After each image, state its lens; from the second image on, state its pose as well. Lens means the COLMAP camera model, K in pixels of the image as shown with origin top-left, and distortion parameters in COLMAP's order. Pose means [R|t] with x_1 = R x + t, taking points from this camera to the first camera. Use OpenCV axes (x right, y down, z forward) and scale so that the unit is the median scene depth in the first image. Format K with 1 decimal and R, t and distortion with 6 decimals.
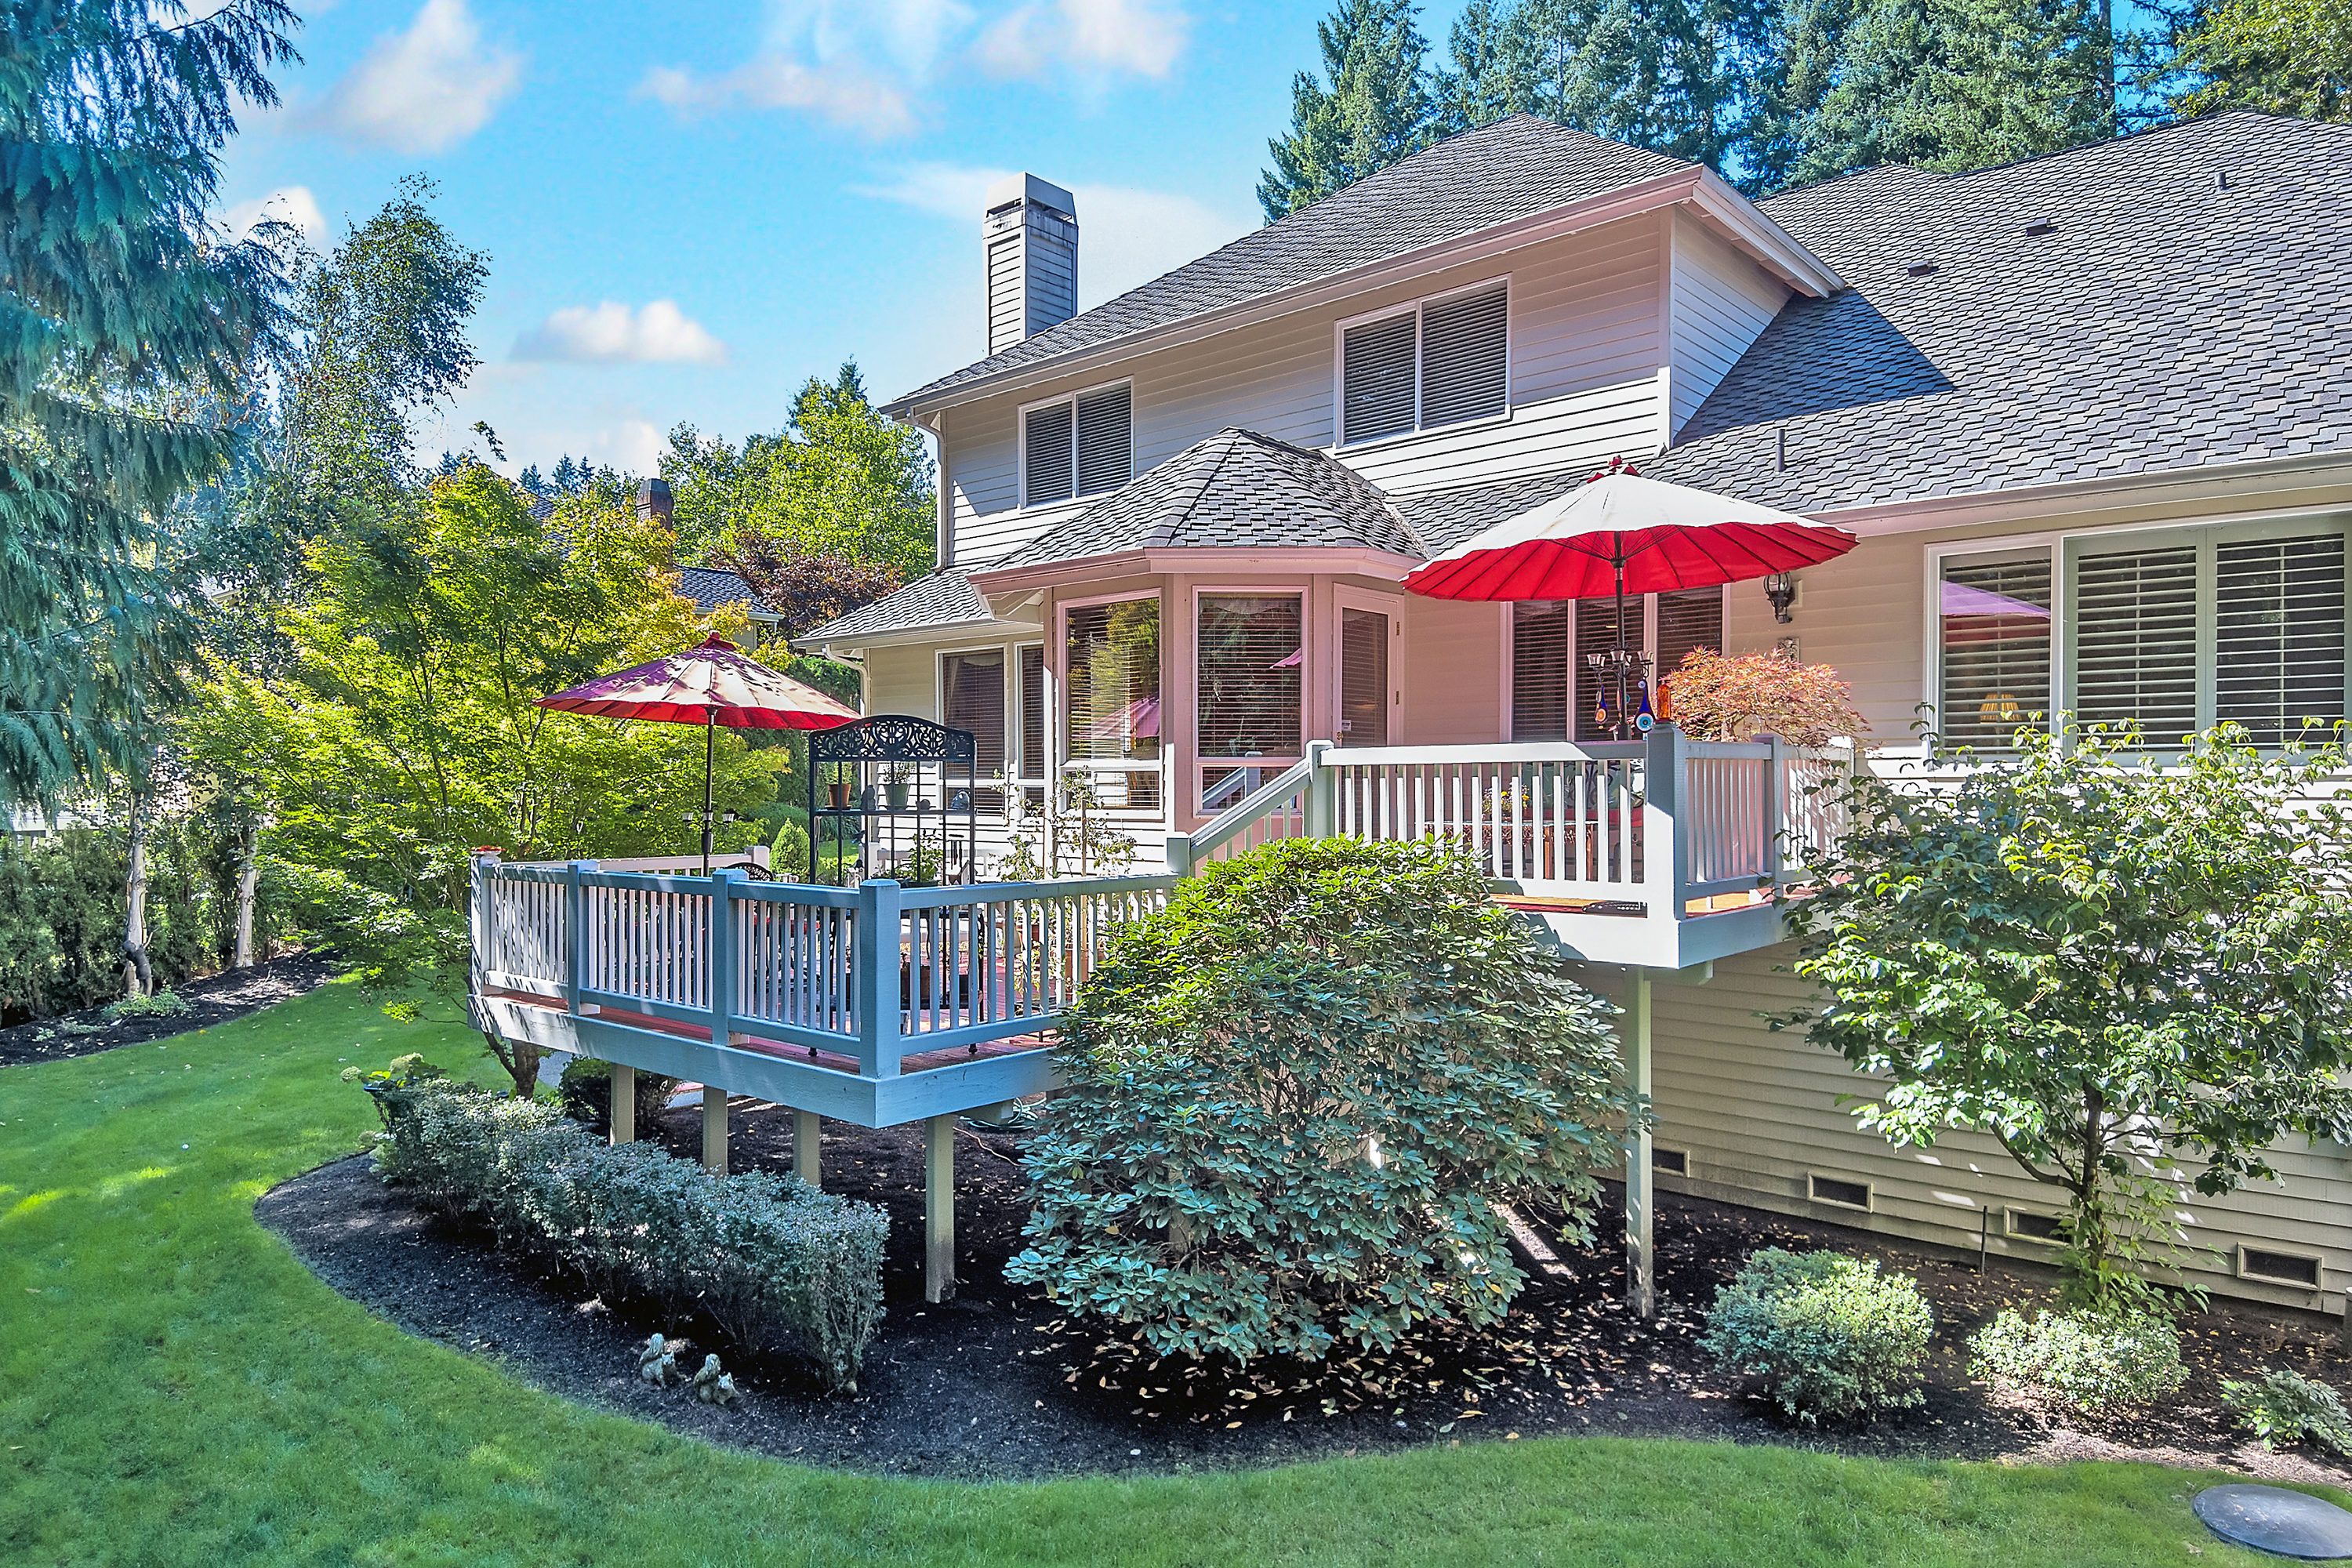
lens RADIAL K [[1406.4, 0, 1206.6], [0, 1406.4, 819.3], [0, 0, 1]] dist [0.091295, -0.126970]
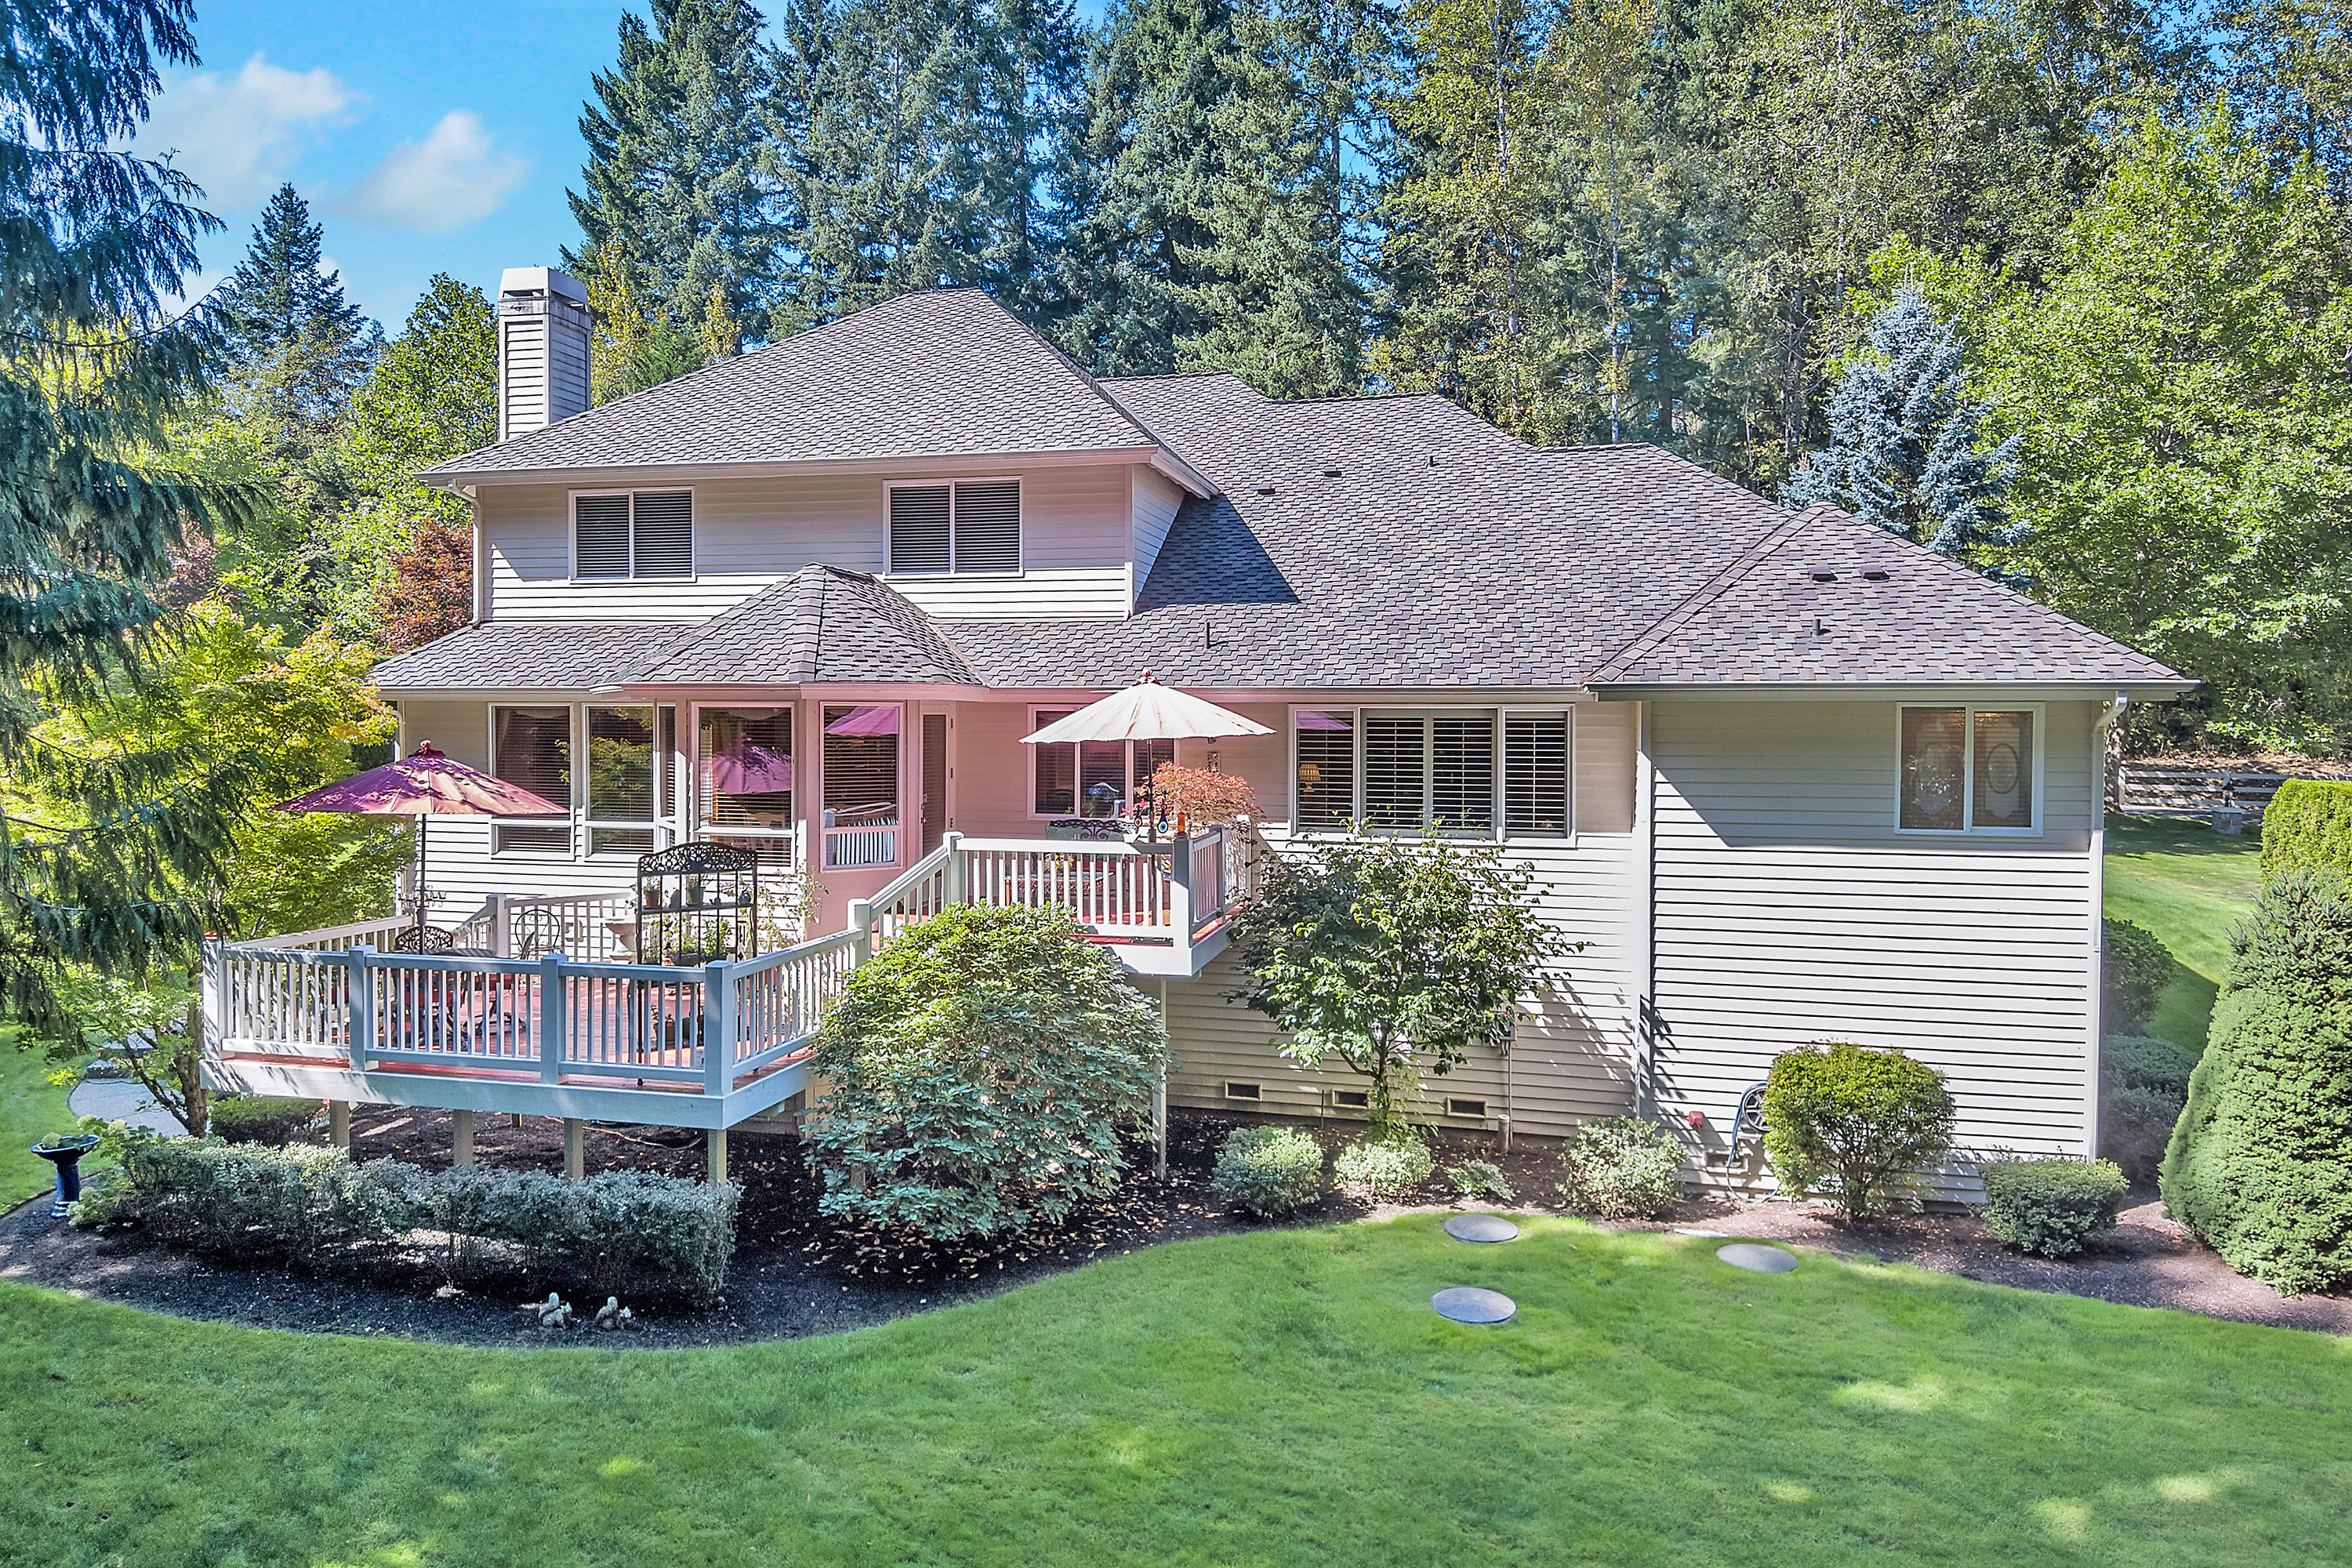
lens RADIAL K [[1417.2, 0, 1186.7], [0, 1417.2, 745.9], [0, 0, 1]] dist [0.079682, -0.104602]
pose [[0.888753, -0.004502, 0.458365, -0.322406], [0.004280, 0.999990, 0.001523, -0.123430], [-0.458367, 0.000608, 0.888763, -0.377343]]
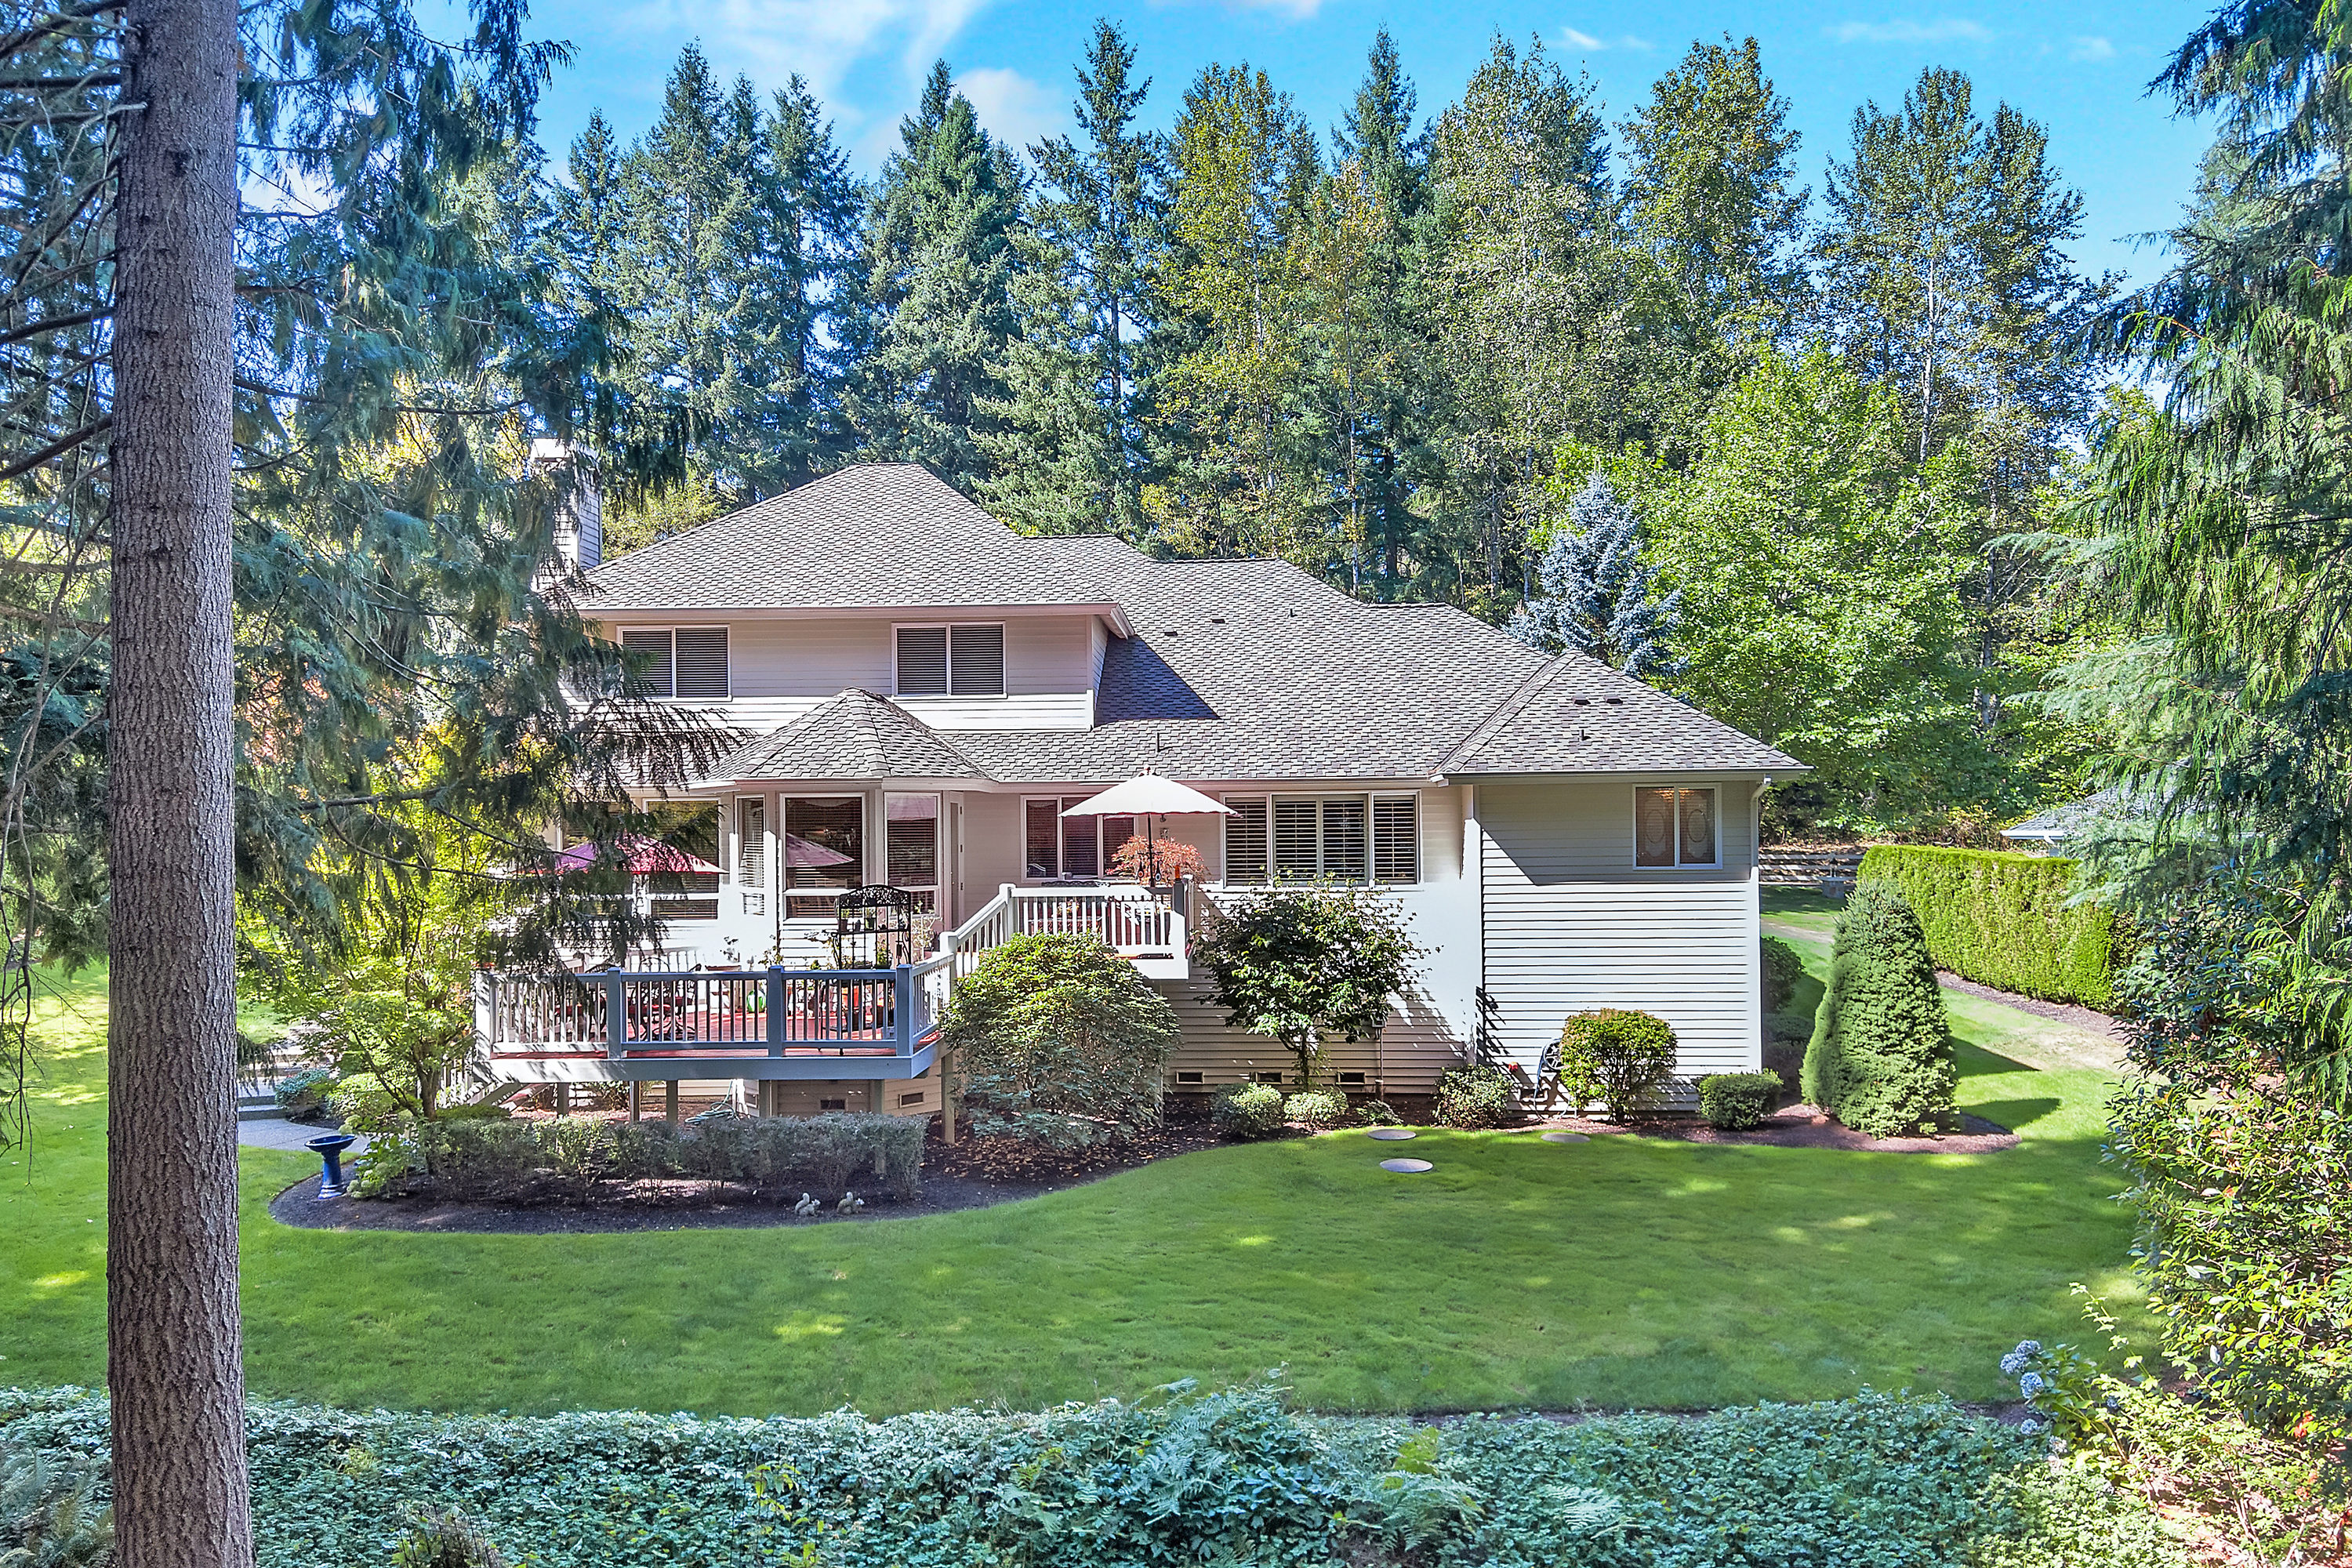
lens RADIAL K [[1398.3, 0, 1172.8], [0, 1398.3, 818.4], [0, 0, 1]] dist [0.077382, -0.097429]
pose [[0.786084, -0.001570, 0.618117, -0.826591], [0.021286, 0.999472, -0.024531, -0.080175], [-0.617753, 0.032440, 0.785703, -0.636540]]
